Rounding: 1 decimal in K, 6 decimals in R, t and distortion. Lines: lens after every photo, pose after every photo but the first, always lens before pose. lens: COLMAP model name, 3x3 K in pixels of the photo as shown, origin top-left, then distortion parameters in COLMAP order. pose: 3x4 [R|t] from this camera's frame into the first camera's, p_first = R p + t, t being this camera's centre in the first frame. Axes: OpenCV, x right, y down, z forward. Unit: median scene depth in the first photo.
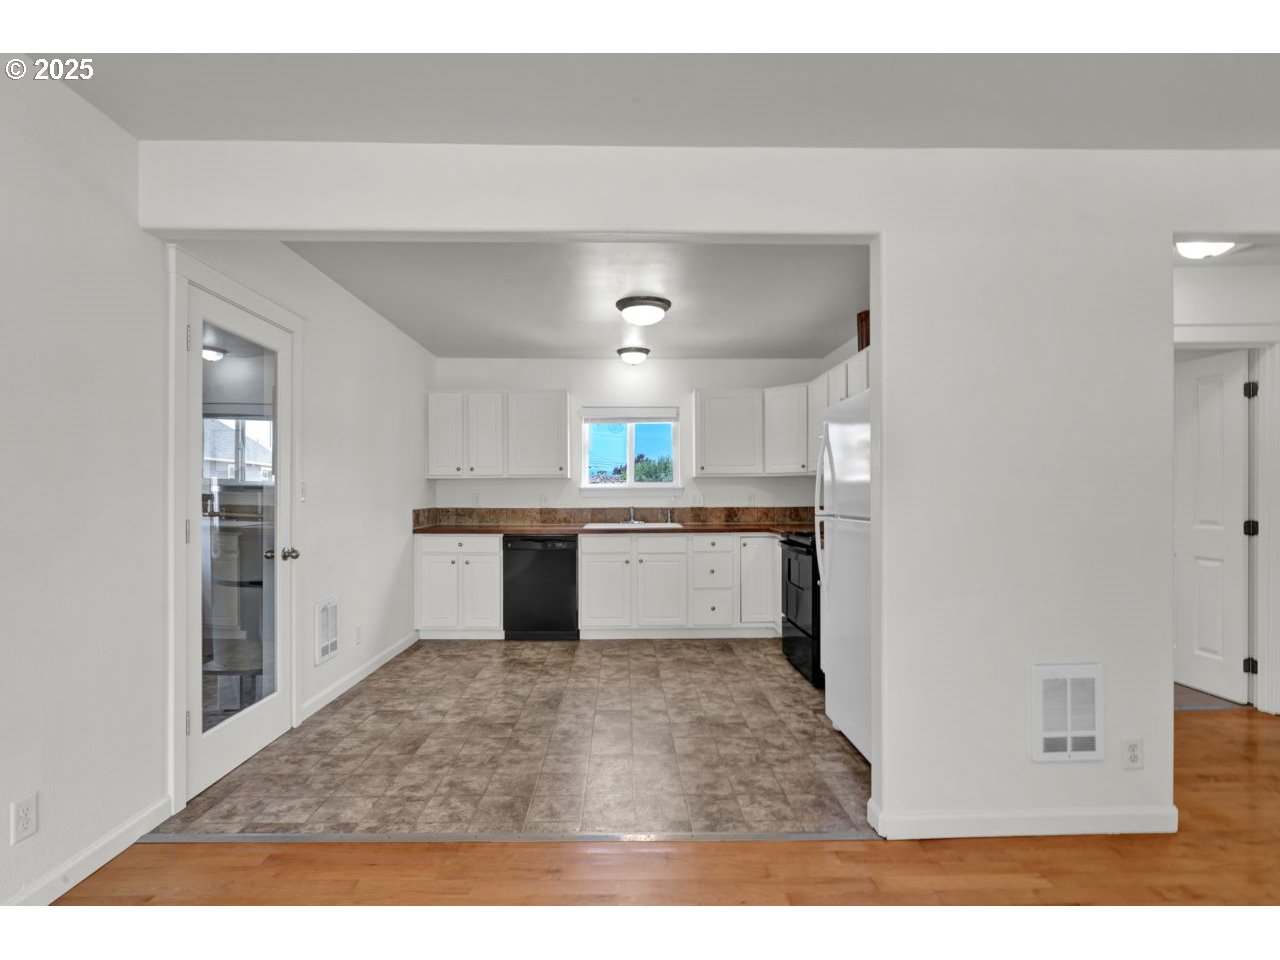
lens RADIAL K [[632.8, 0, 638.4], [0, 632.8, 497.9], [0, 0, 1]] dist [-0.006709, -0.000891]
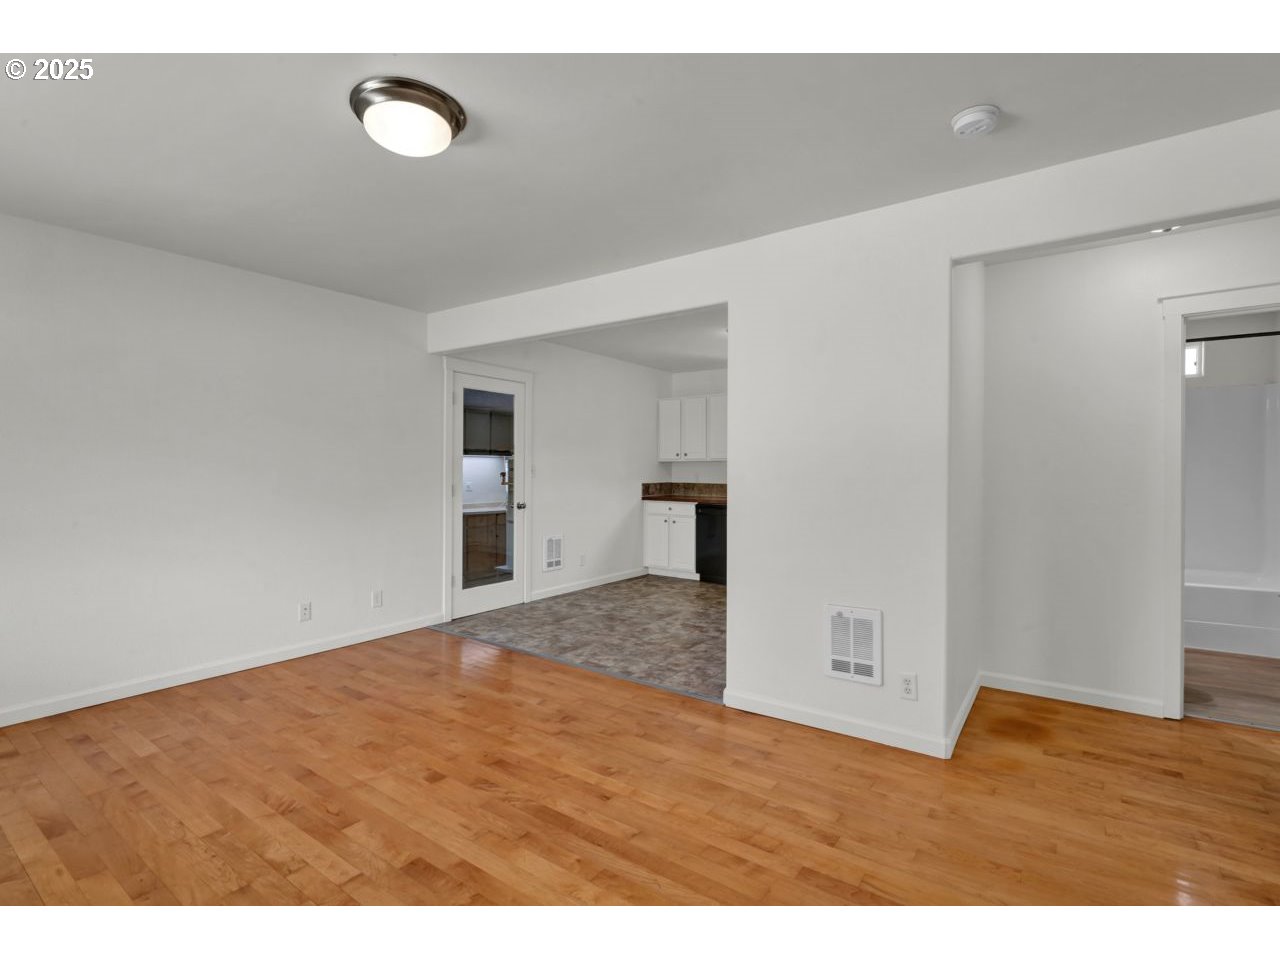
lens RADIAL K [[608.7, 0, 643.3], [0, 608.7, 479.4], [0, 0, 1]] dist [-0.014820, -0.000116]
pose [[0.803016, 0.012618, -0.595823, 0.468056], [-0.008303, 0.999916, 0.009984, -0.004445], [0.595899, -0.003071, 0.803053, -0.117778]]
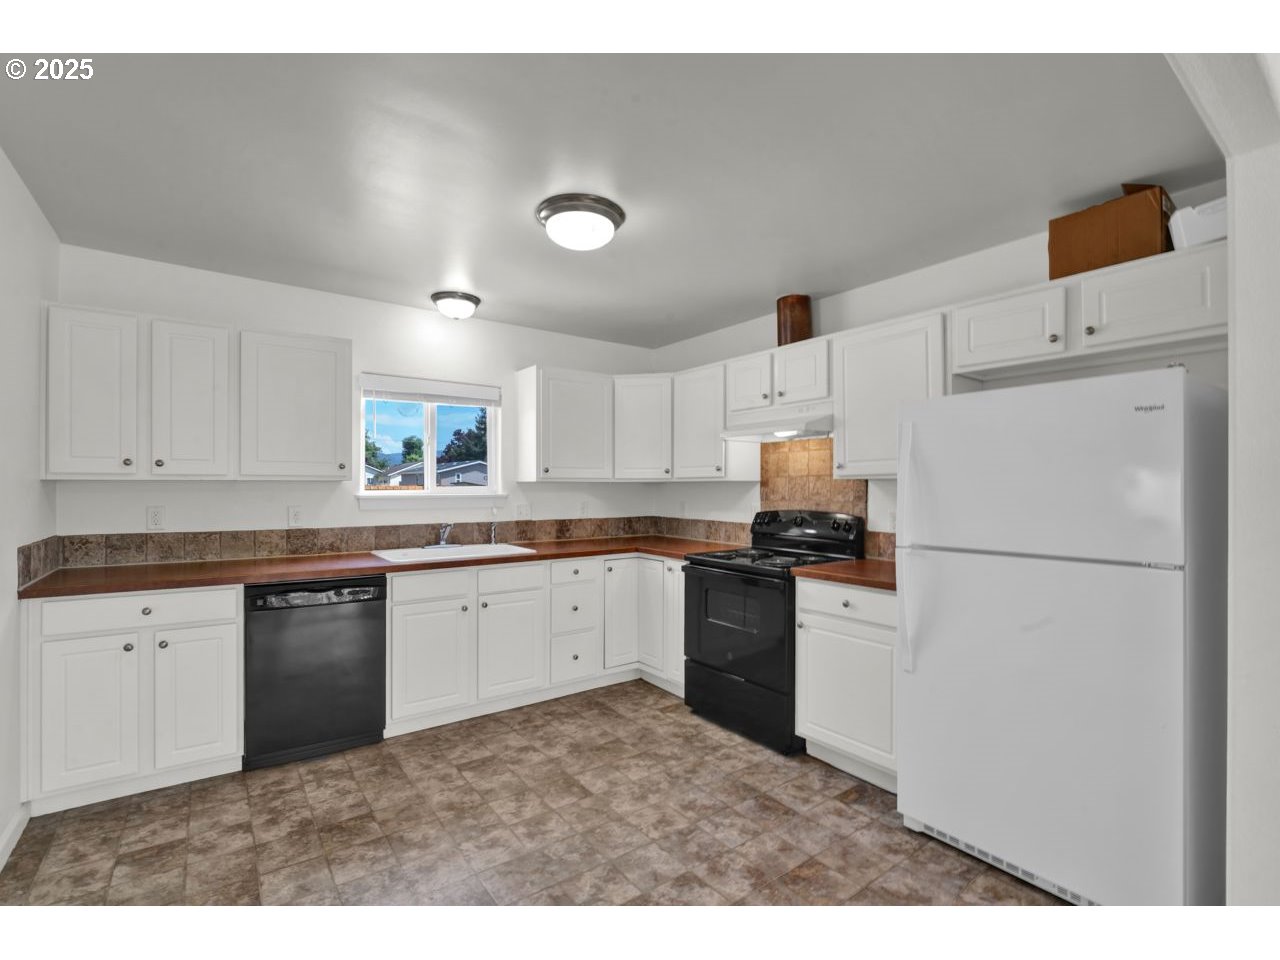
lens RADIAL K [[582.2, 0, 635.2], [0, 582.2, 490.5], [0, 0, 1]] dist [-0.024277, 0.003778]
pose [[0.820565, 0.002830, 0.571547, -0.219598], [-0.001044, 0.999993, -0.003452, -0.021952], [-0.571553, 0.002235, 0.820562, 0.390766]]
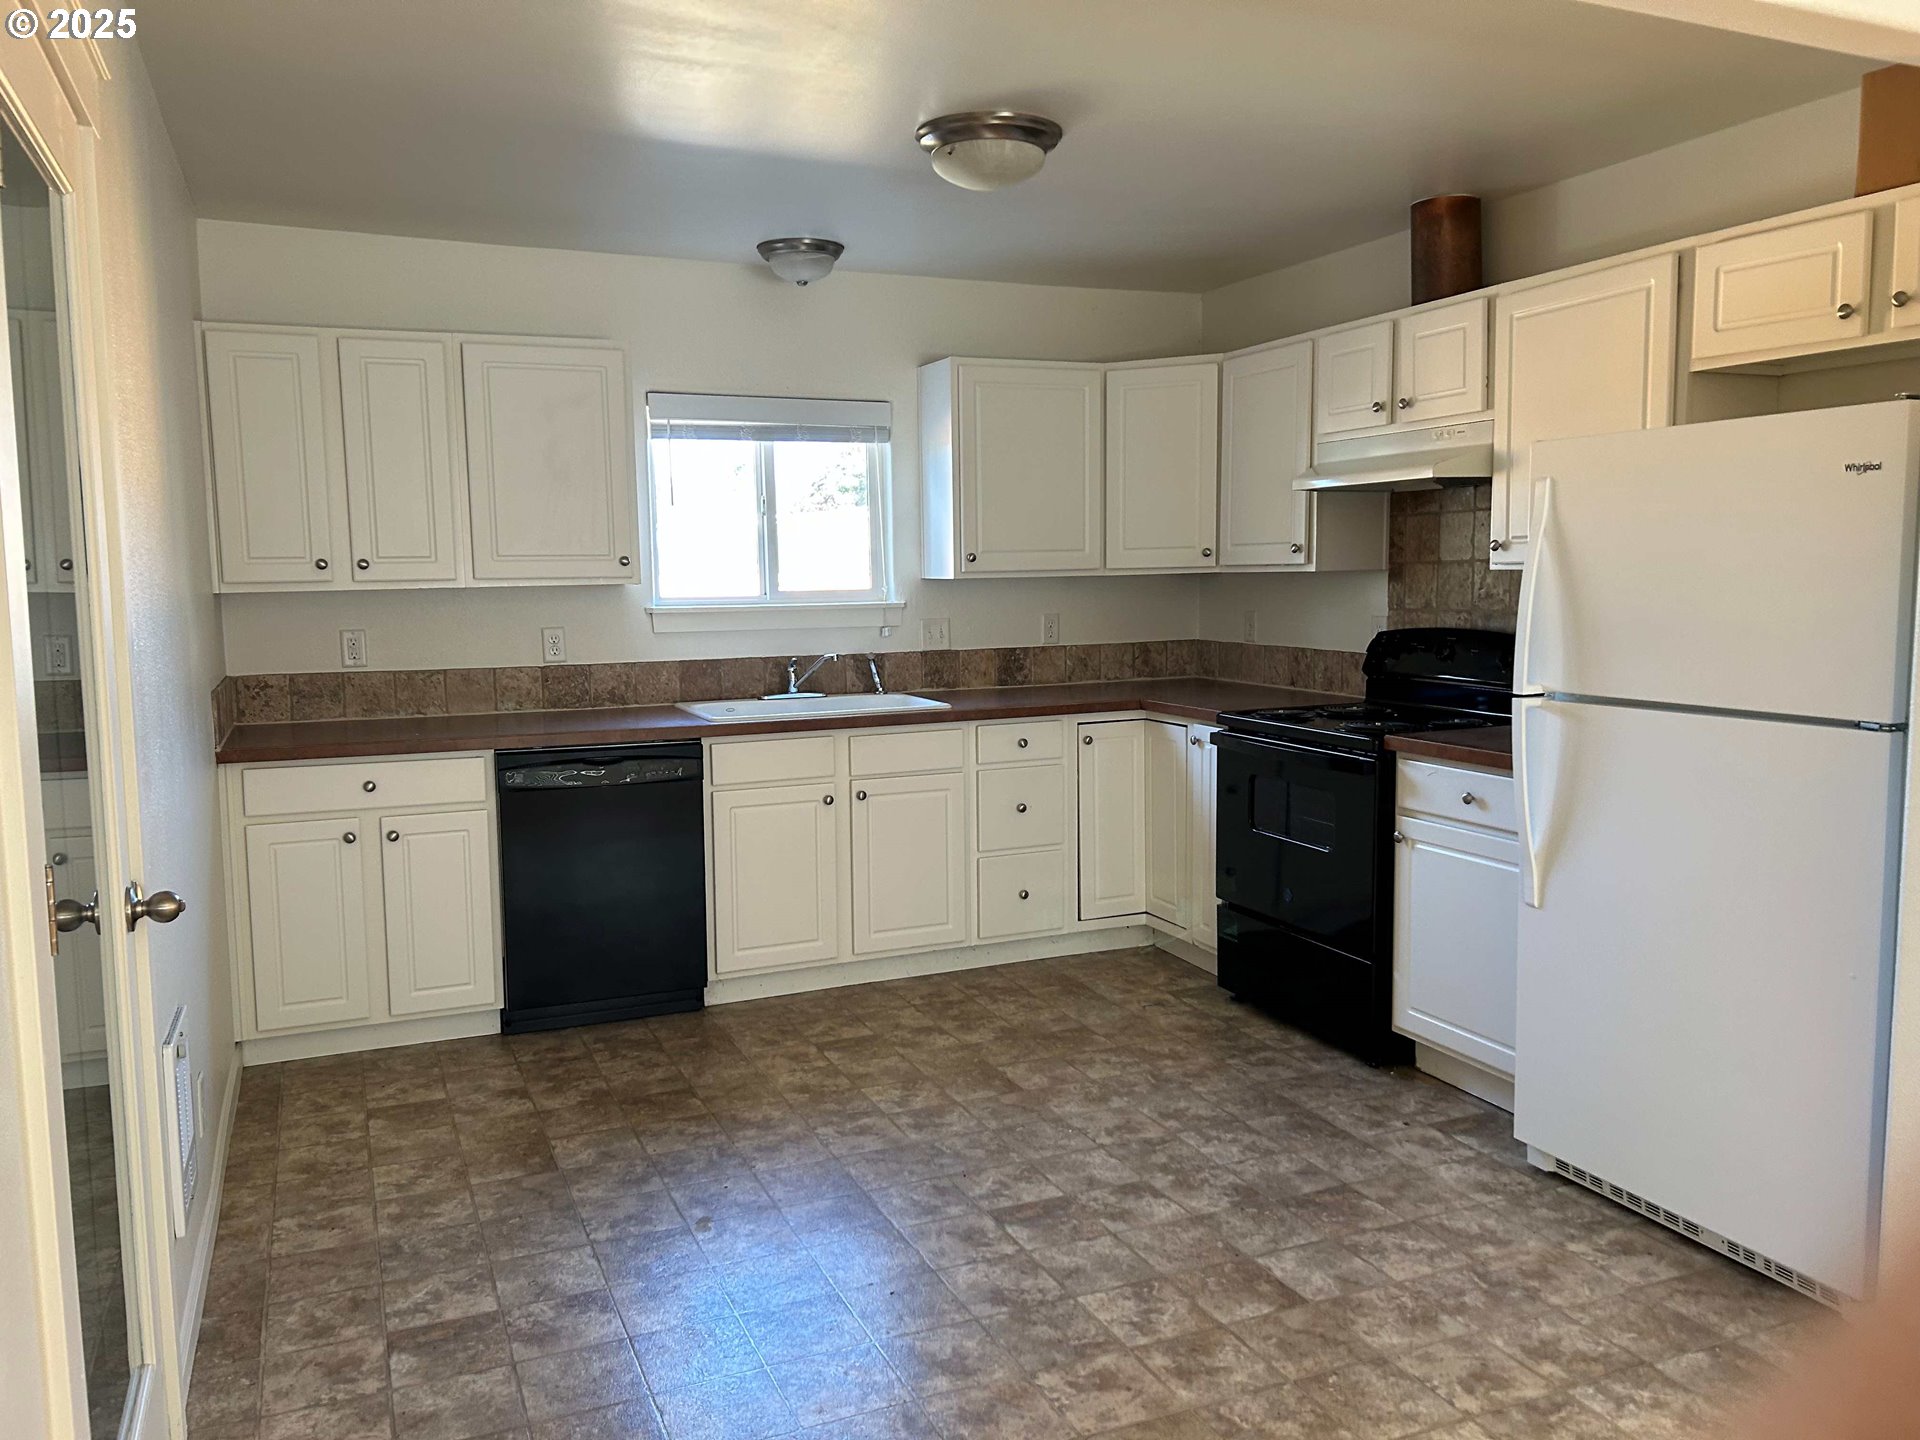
lens RADIAL K [[1426.7, 0, 956.7], [0, 1426.7, 728.6], [0, 0, 1]] dist [0.040014, -0.040671]
pose [[0.925530, -0.051231, 0.375192, -0.273594], [0.012543, 0.994410, 0.104842, -0.035799], [-0.378465, -0.092329, 0.920999, 0.153052]]
